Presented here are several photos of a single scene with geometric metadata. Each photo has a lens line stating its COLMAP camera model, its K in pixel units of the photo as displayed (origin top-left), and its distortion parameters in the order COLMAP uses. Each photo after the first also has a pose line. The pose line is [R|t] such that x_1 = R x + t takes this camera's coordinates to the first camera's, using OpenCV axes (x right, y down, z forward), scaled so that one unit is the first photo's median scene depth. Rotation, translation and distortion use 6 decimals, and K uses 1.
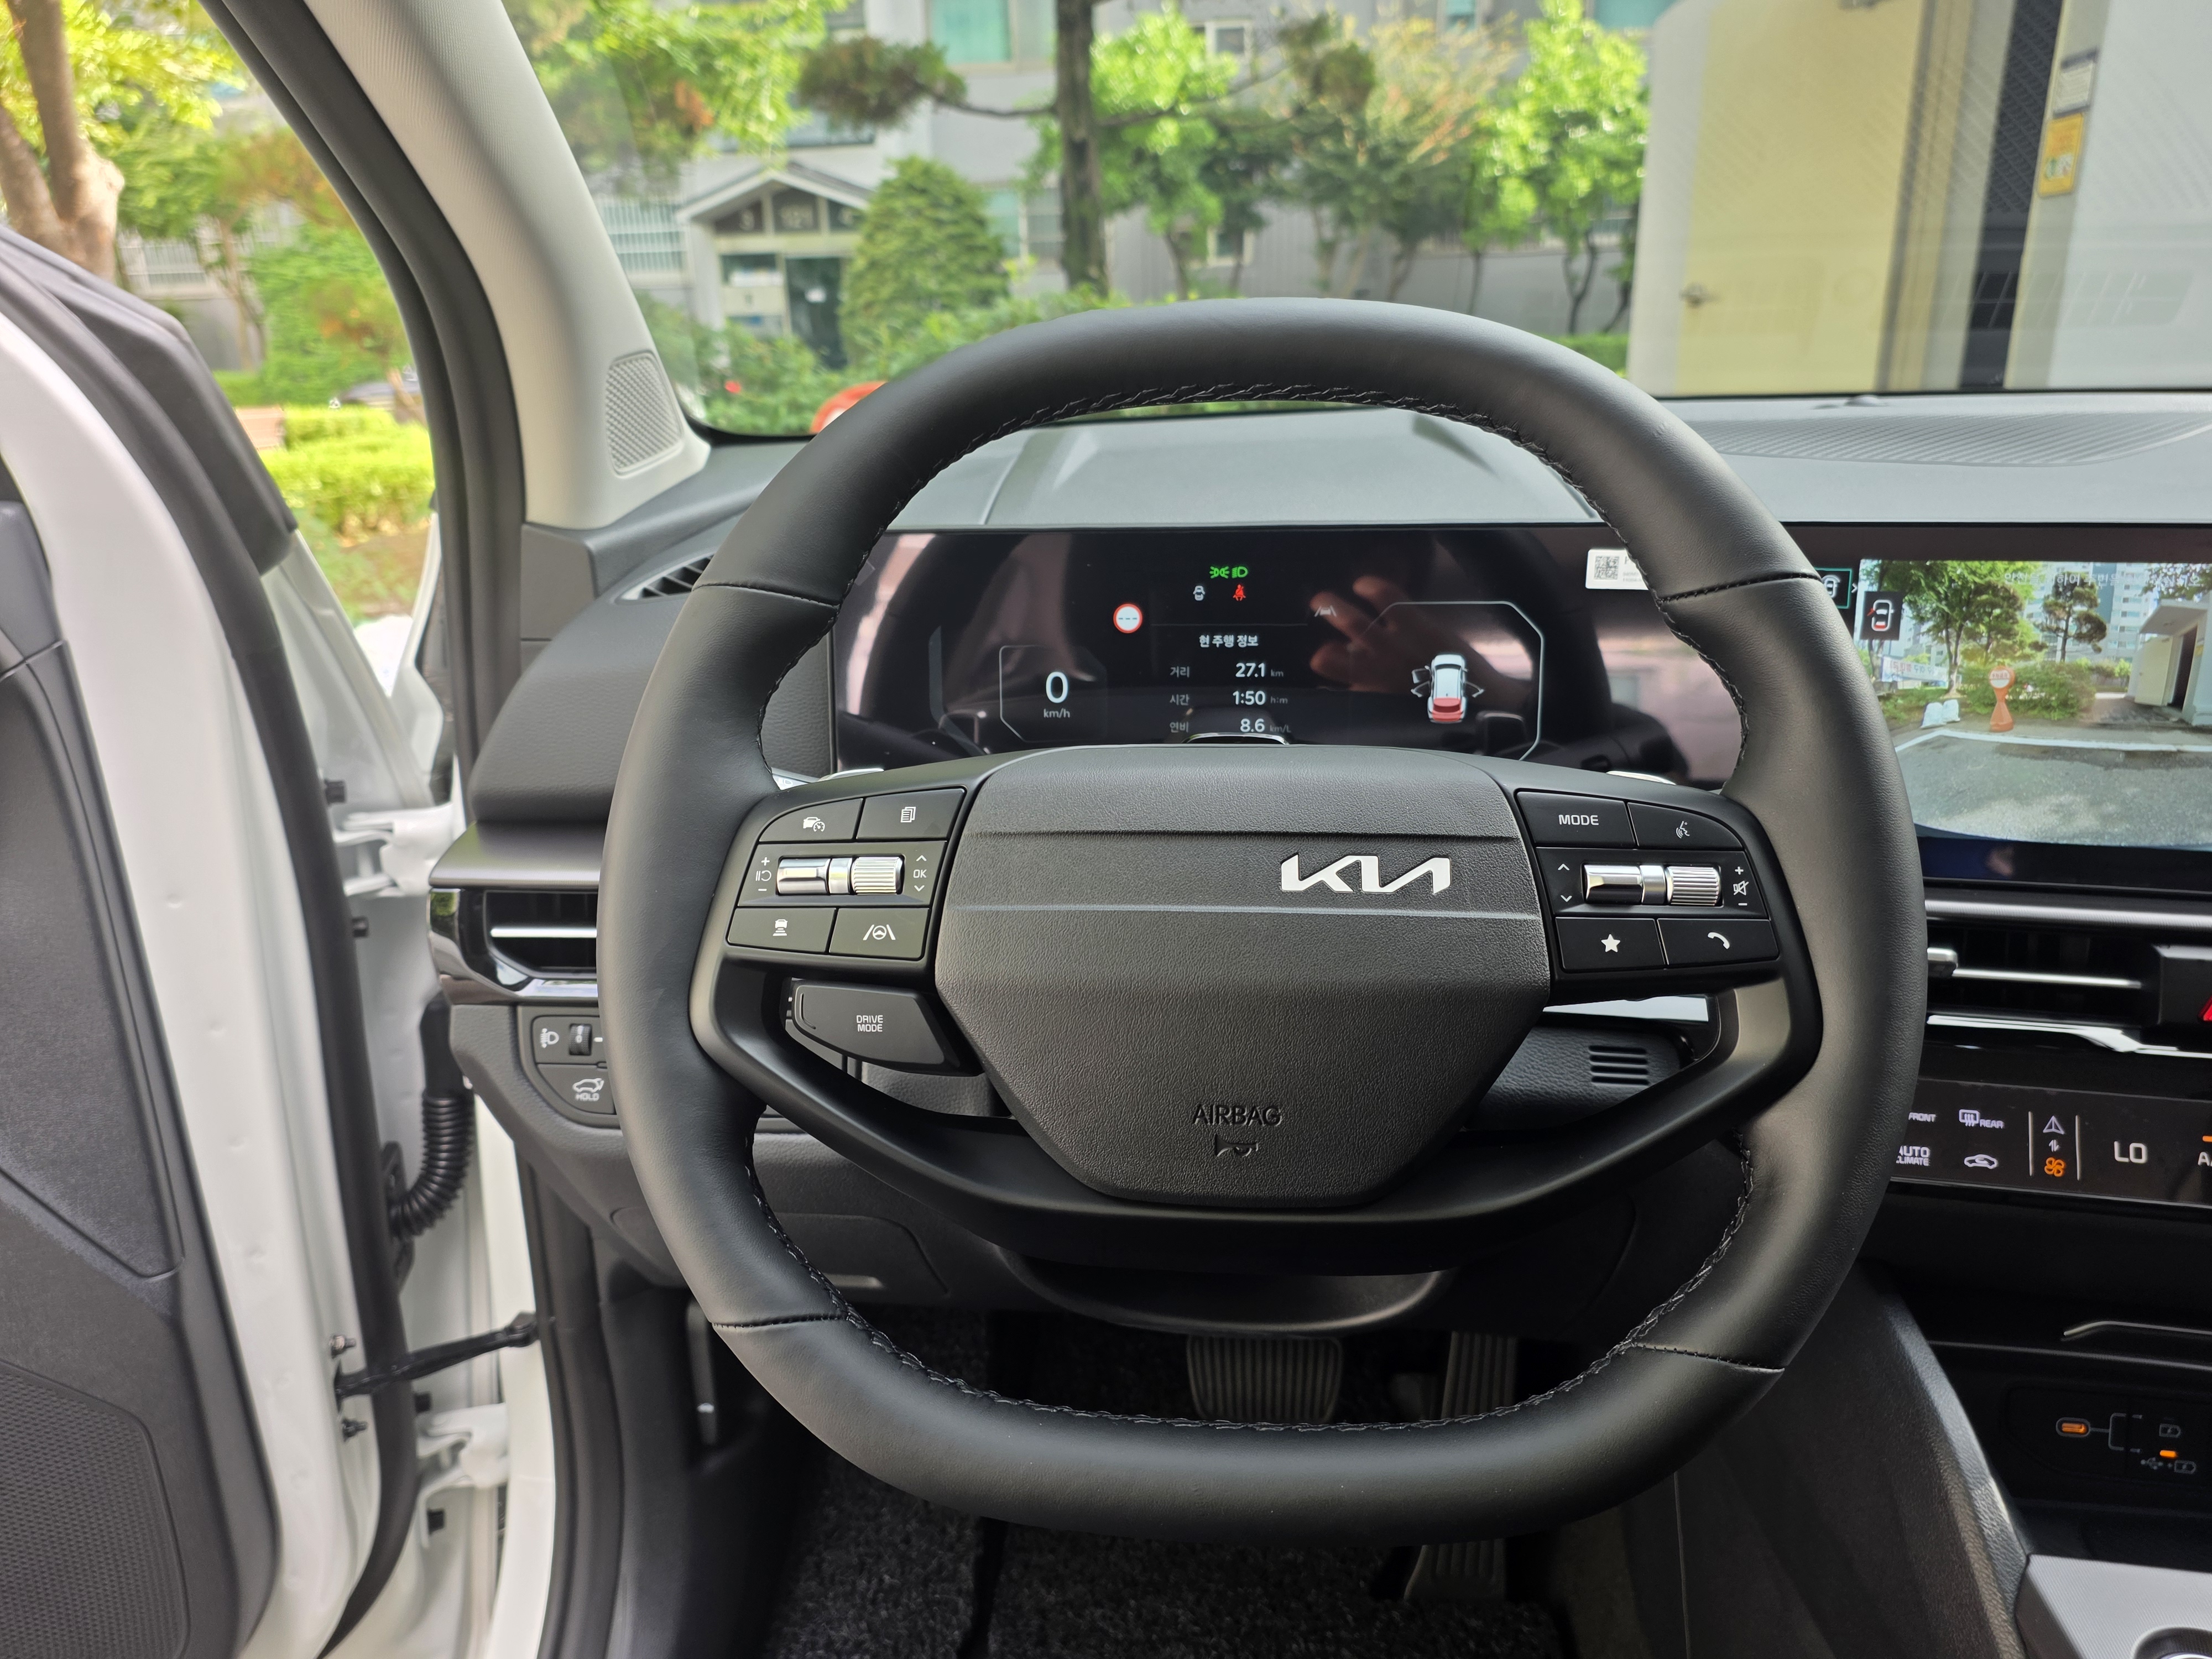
lens RADIAL K [[1501.9, 0, 1106.0], [0, 1501.9, 829.5], [0, 0, 1]] dist [0.079573, -0.087330]
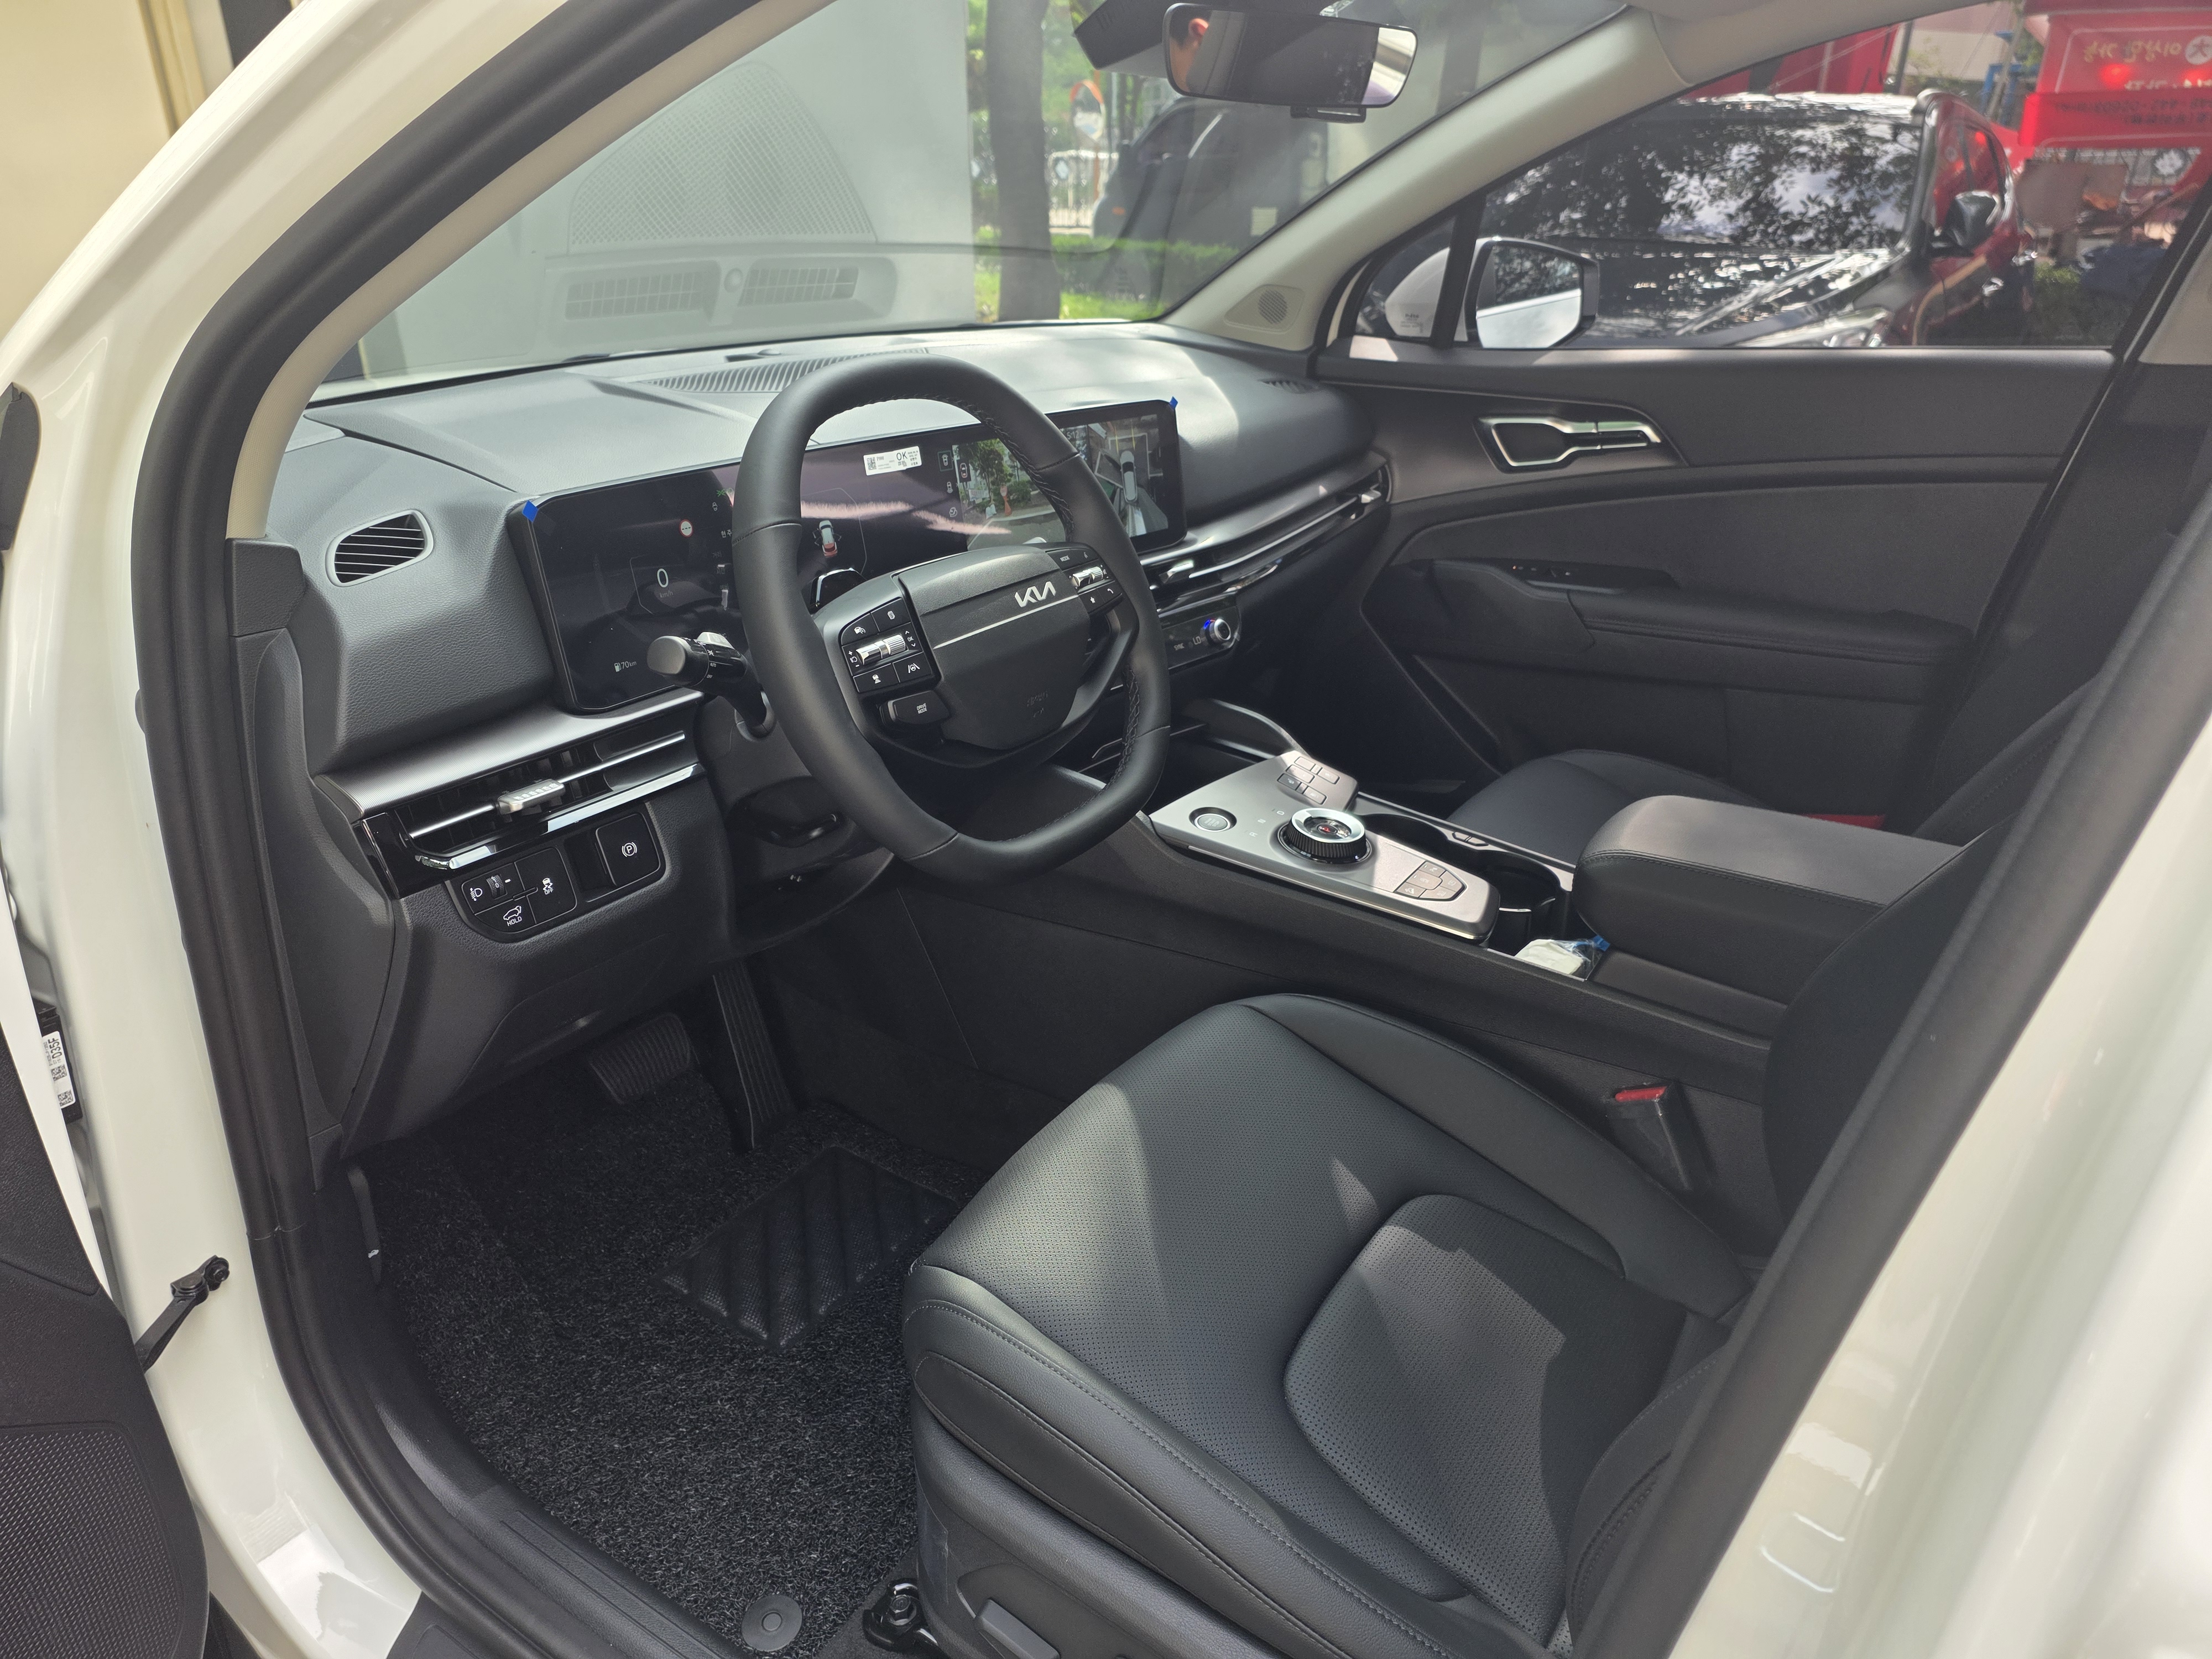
lens RADIAL K [[1460.3, 0, 1106.0], [0, 1460.3, 829.5], [0, 0, 1]] dist [0.080799, -0.073639]
pose [[0.481312, -0.330728, 0.811762, -1.208934], [0.258228, 0.938489, 0.229251, -0.083610], [-0.837650, 0.099279, 0.537109, -0.234271]]
